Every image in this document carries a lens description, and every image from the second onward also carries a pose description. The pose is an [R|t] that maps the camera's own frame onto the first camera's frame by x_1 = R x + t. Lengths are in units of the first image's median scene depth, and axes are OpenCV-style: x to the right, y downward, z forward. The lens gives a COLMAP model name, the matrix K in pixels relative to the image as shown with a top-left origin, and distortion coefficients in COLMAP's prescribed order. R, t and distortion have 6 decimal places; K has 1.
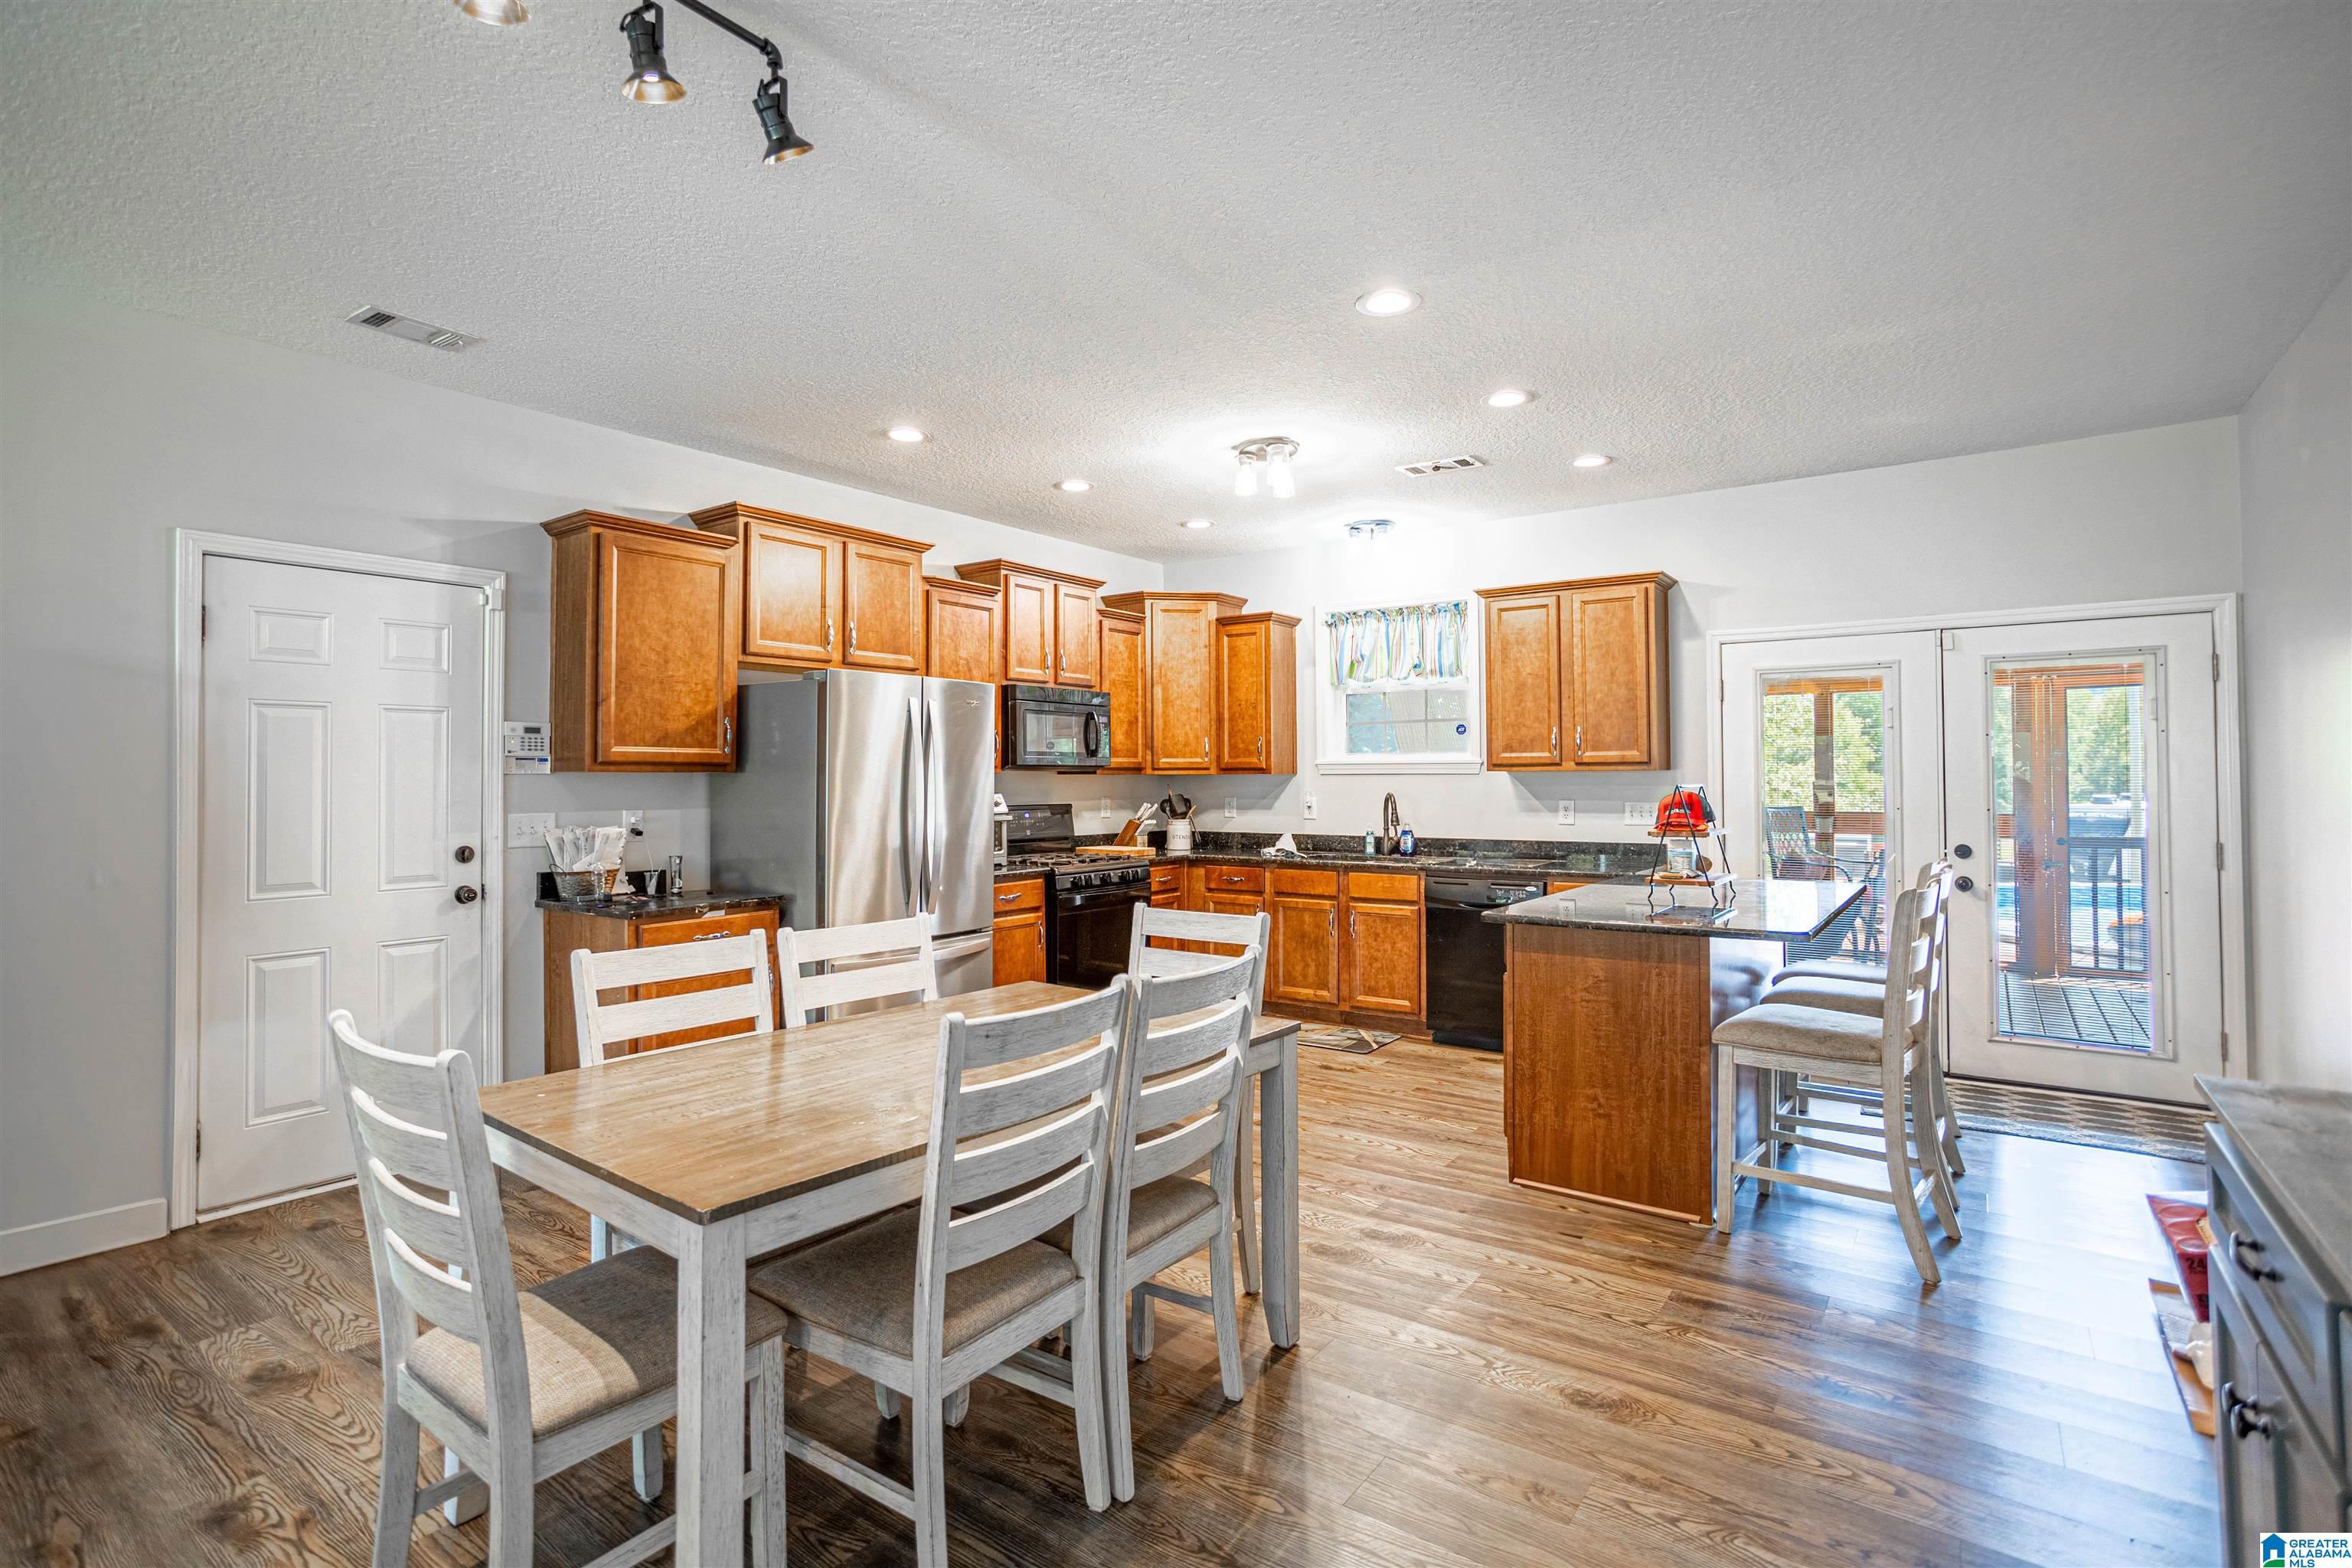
lens RADIAL K [[1139.9, 0, 1117.8], [0, 1139.9, 761.2], [0, 0, 1]] dist [-0.041395, 0.030144]
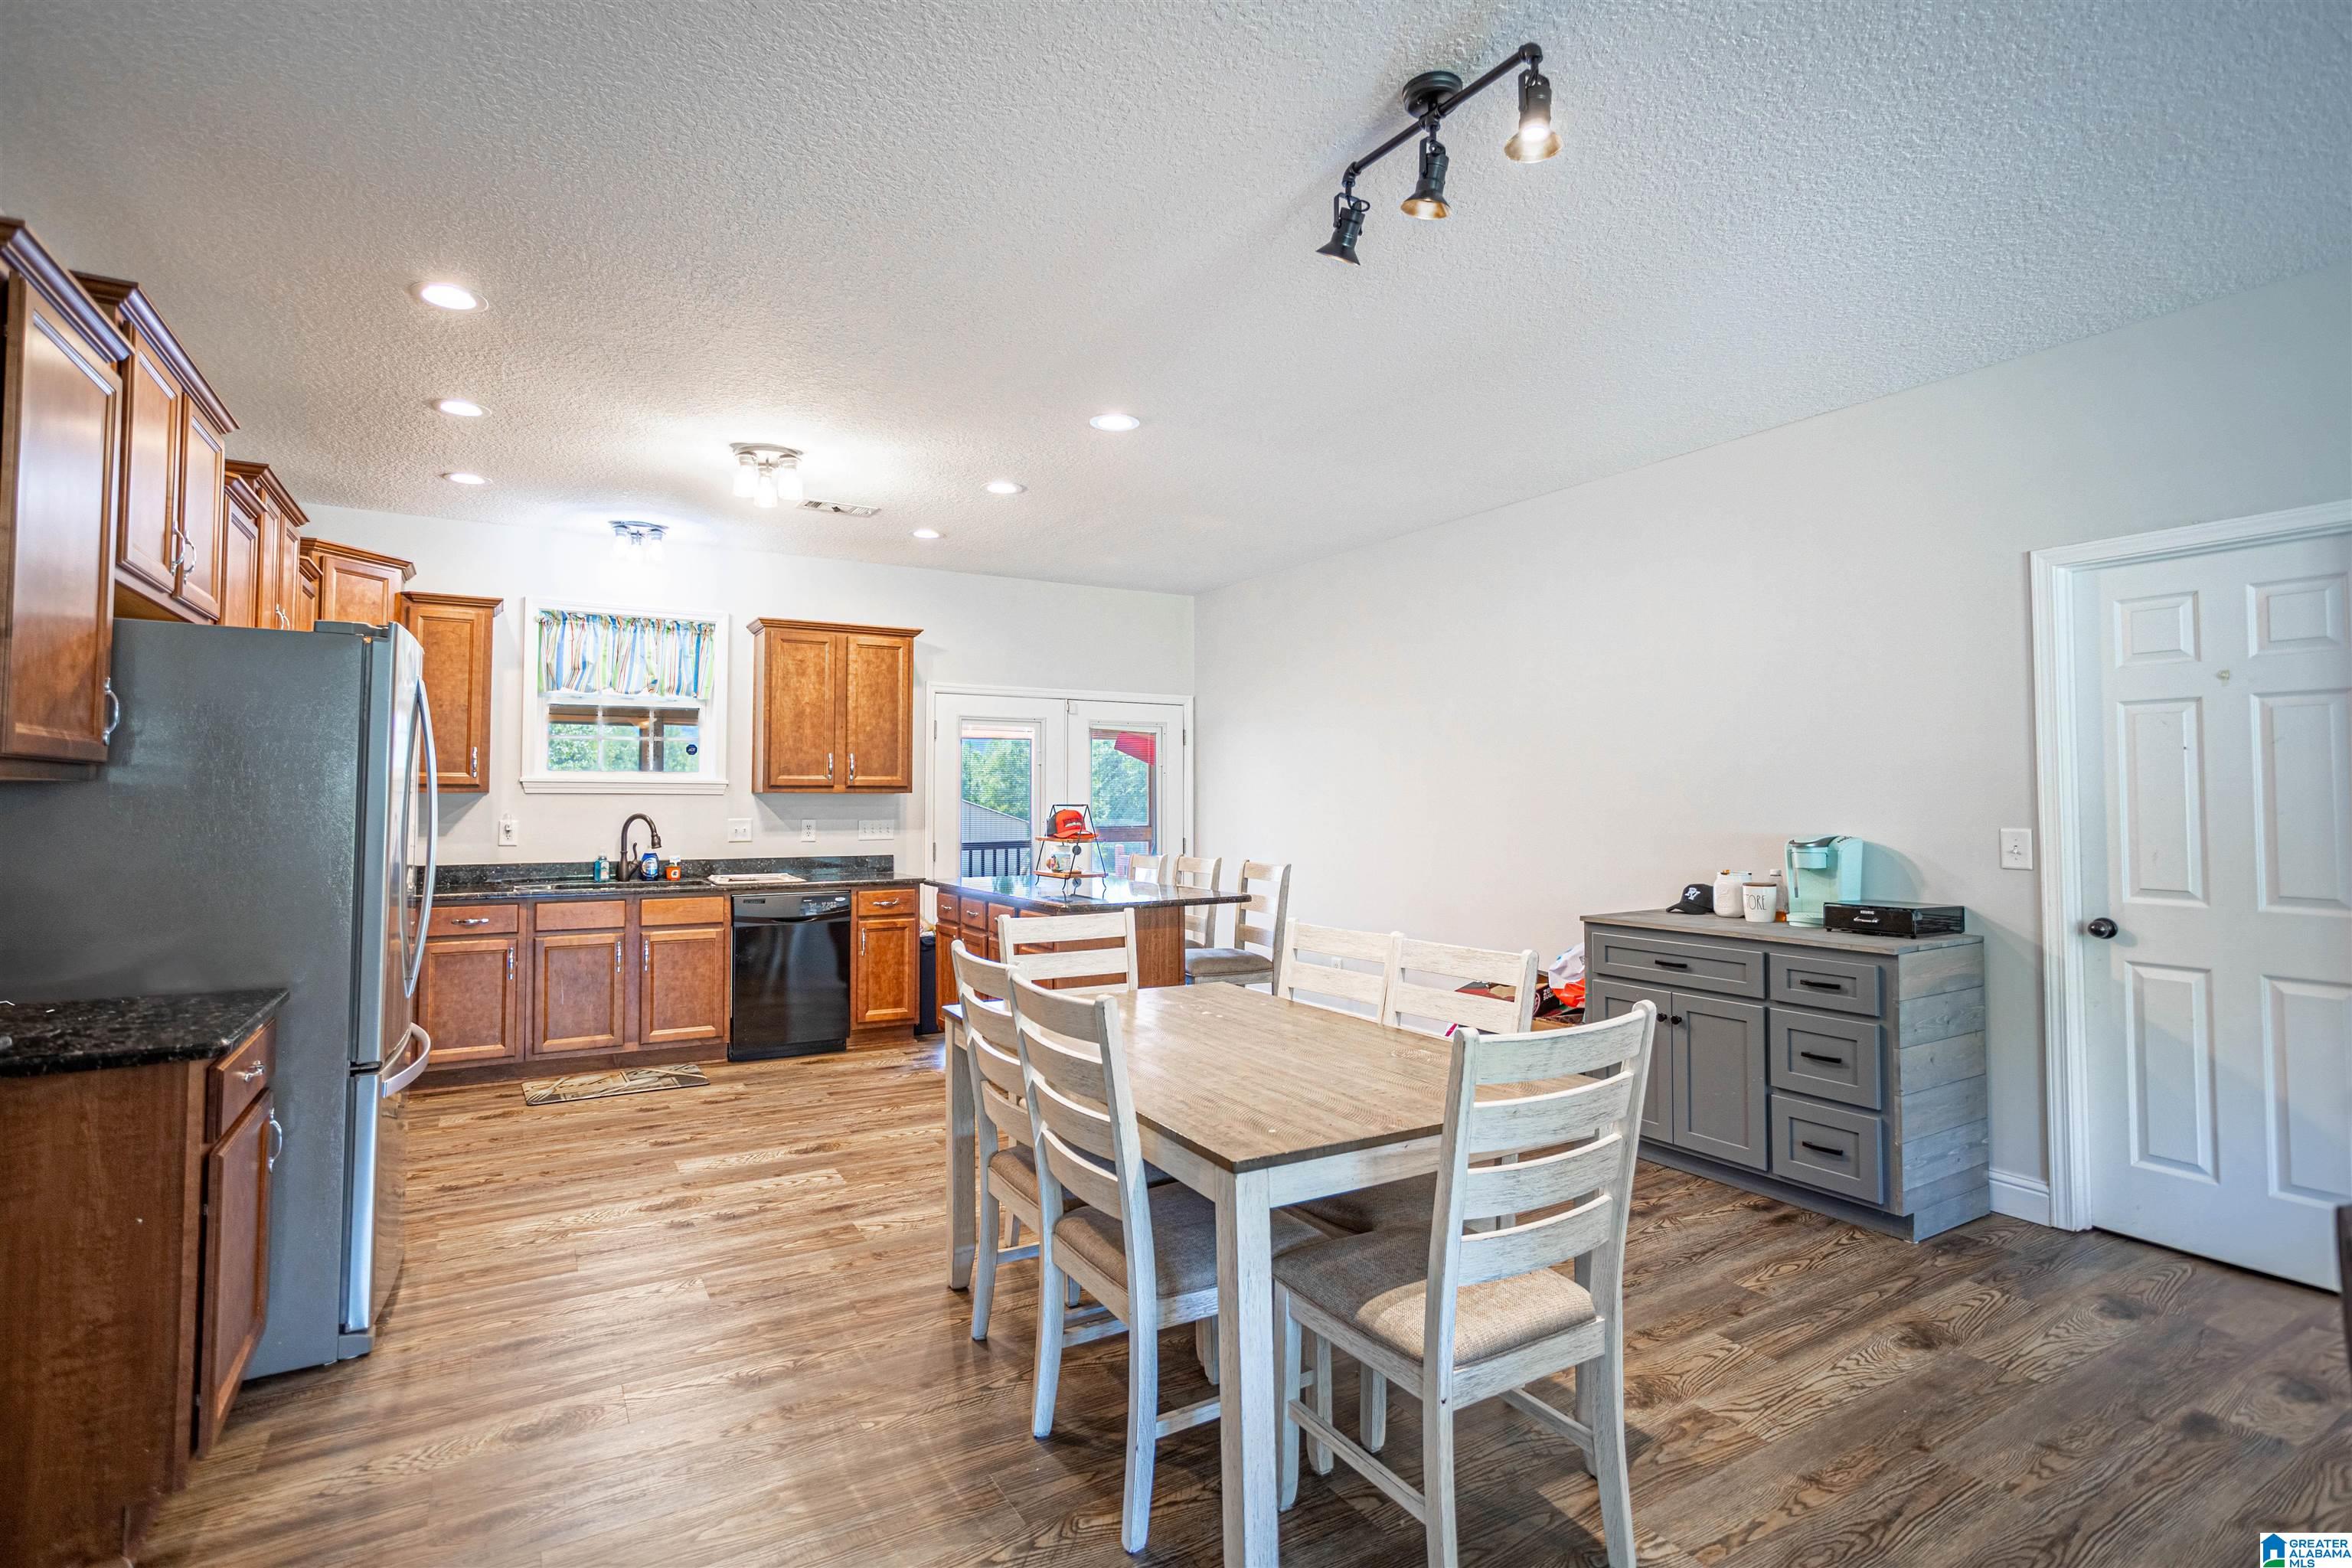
lens RADIAL K [[1167.7, 0, 1160.4], [0, 1167.7, 769.5], [0, 0, 1]] dist [-0.041194, 0.032674]
pose [[0.382893, 0.025765, 0.923433, -0.481876], [-0.016988, 0.999638, -0.020848, 0.003613], [-0.923637, -0.007704, 0.383192, 0.234376]]
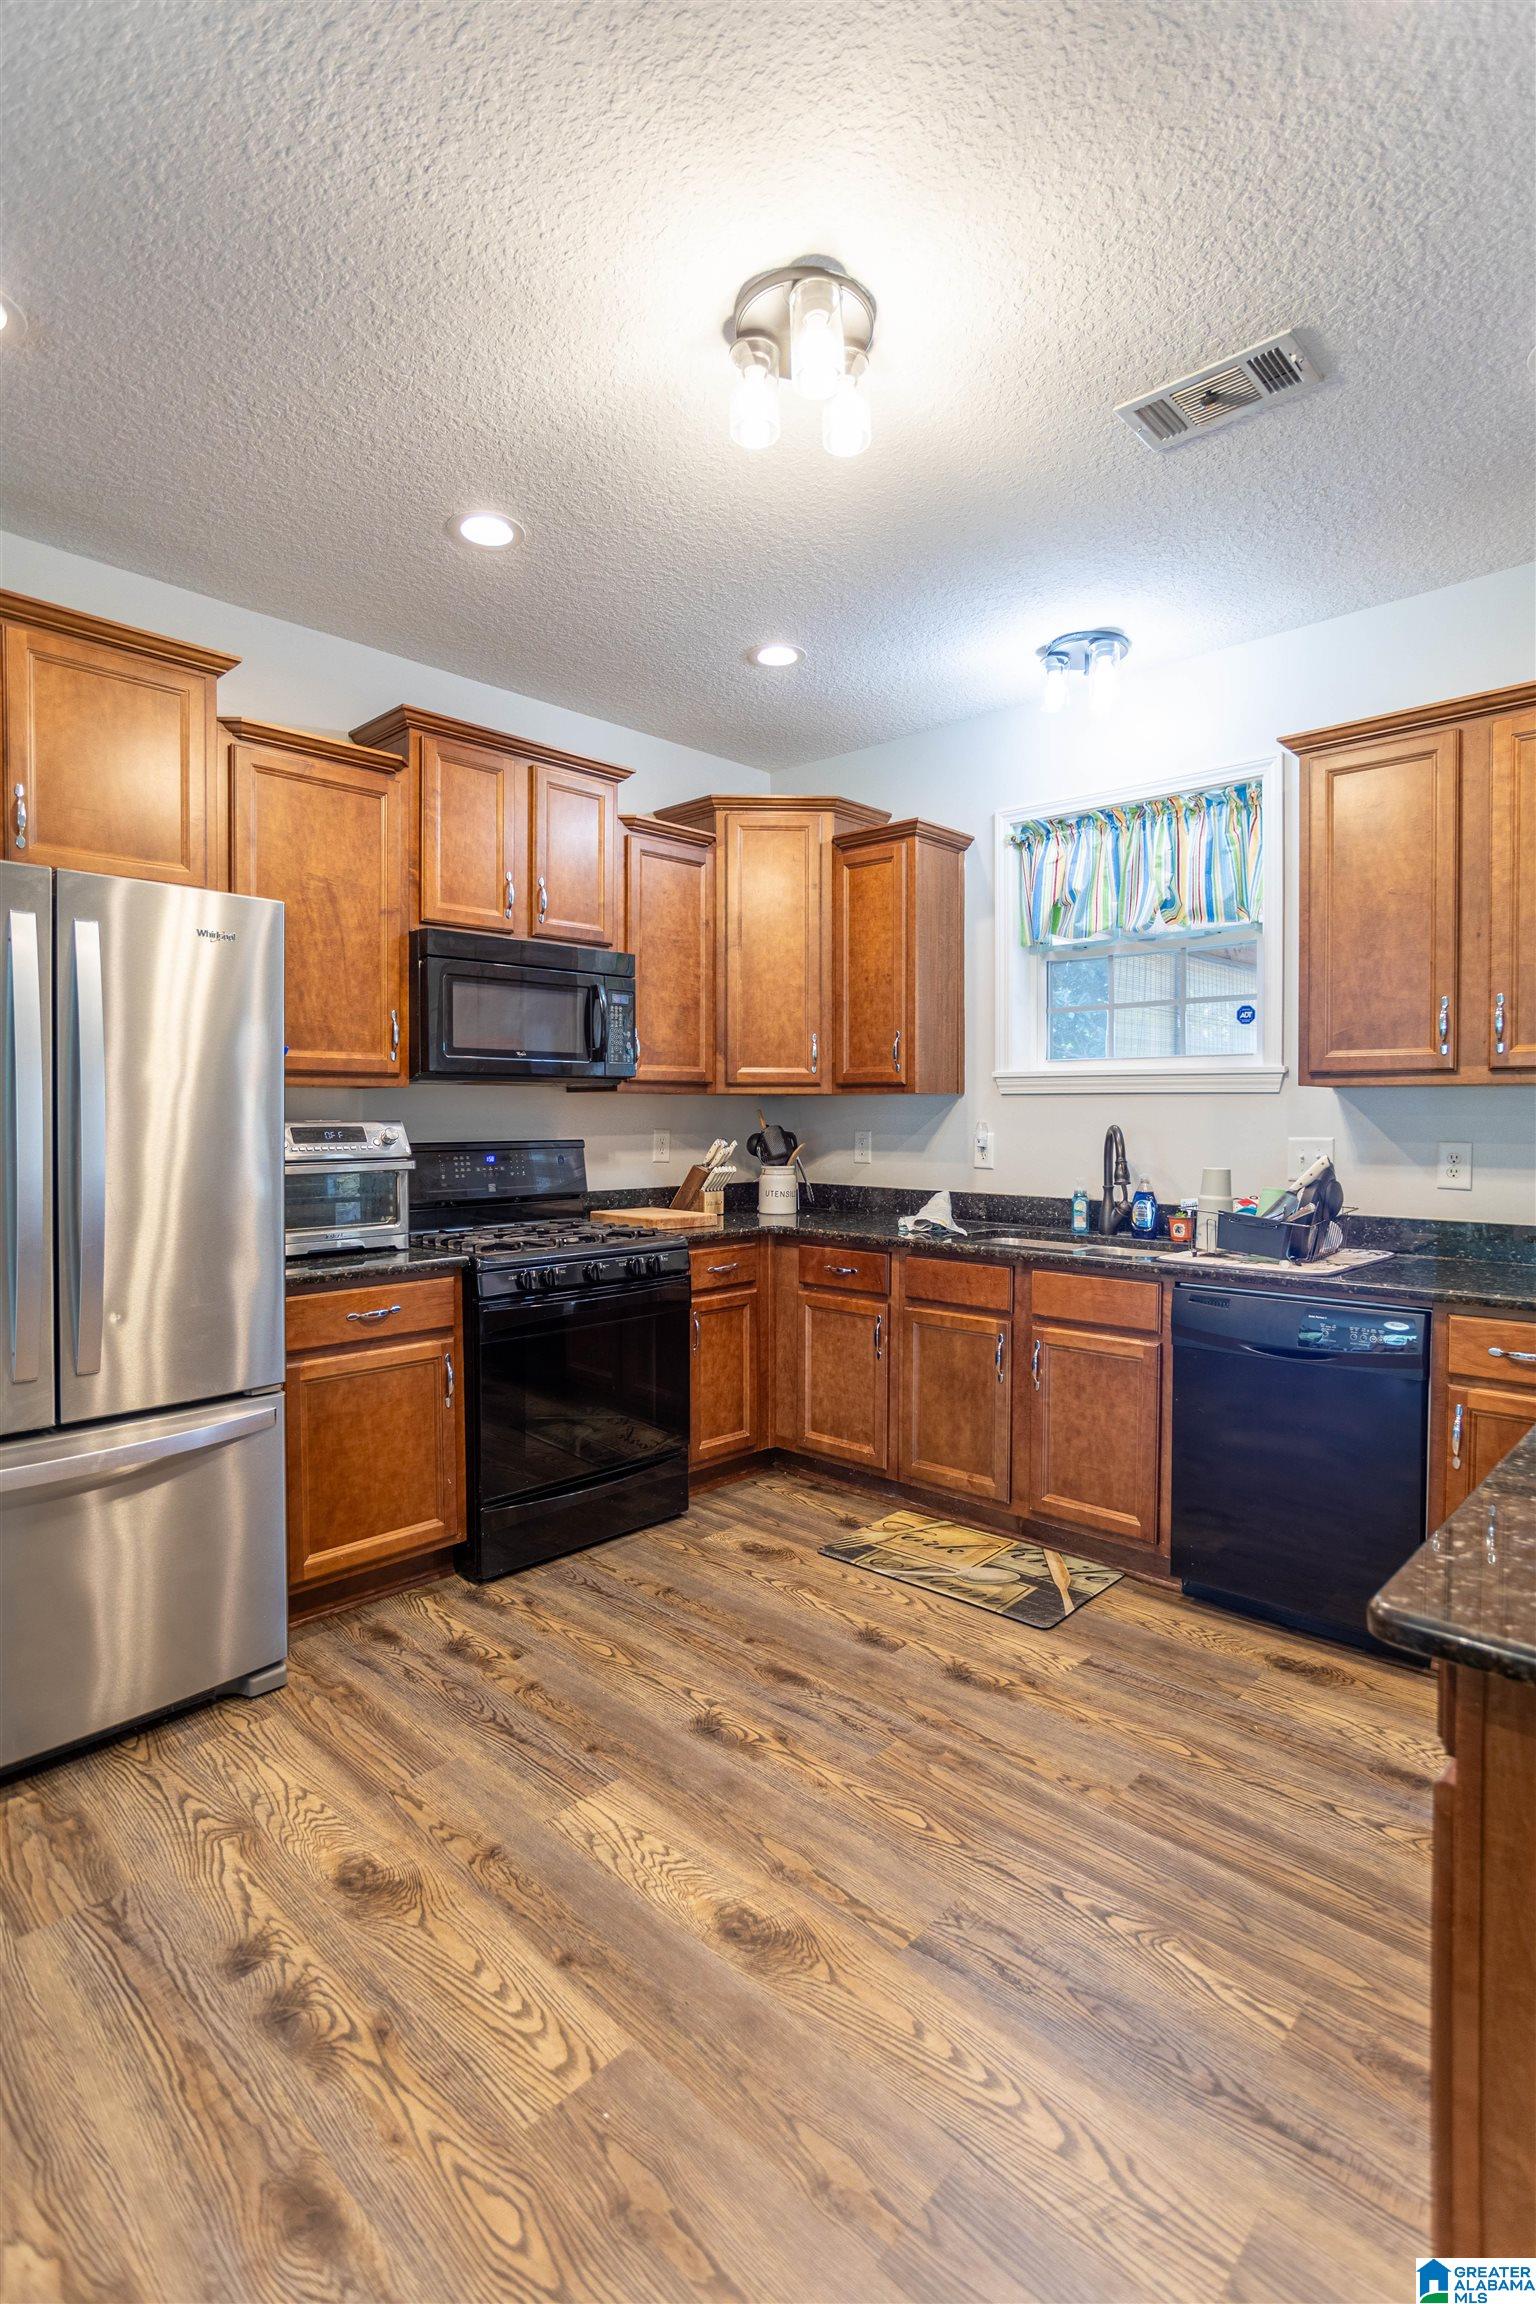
lens RADIAL K [[1116.6, 0, 763.0], [0, 1116.6, 1134.4], [0, 0, 1]] dist [-0.041395, 0.030144]
pose [[0.994874, 0.007834, -0.100821, 0.120679], [-0.004115, 0.999305, 0.037037, 0.012228], [0.101042, -0.036432, 0.994215, 0.429809]]
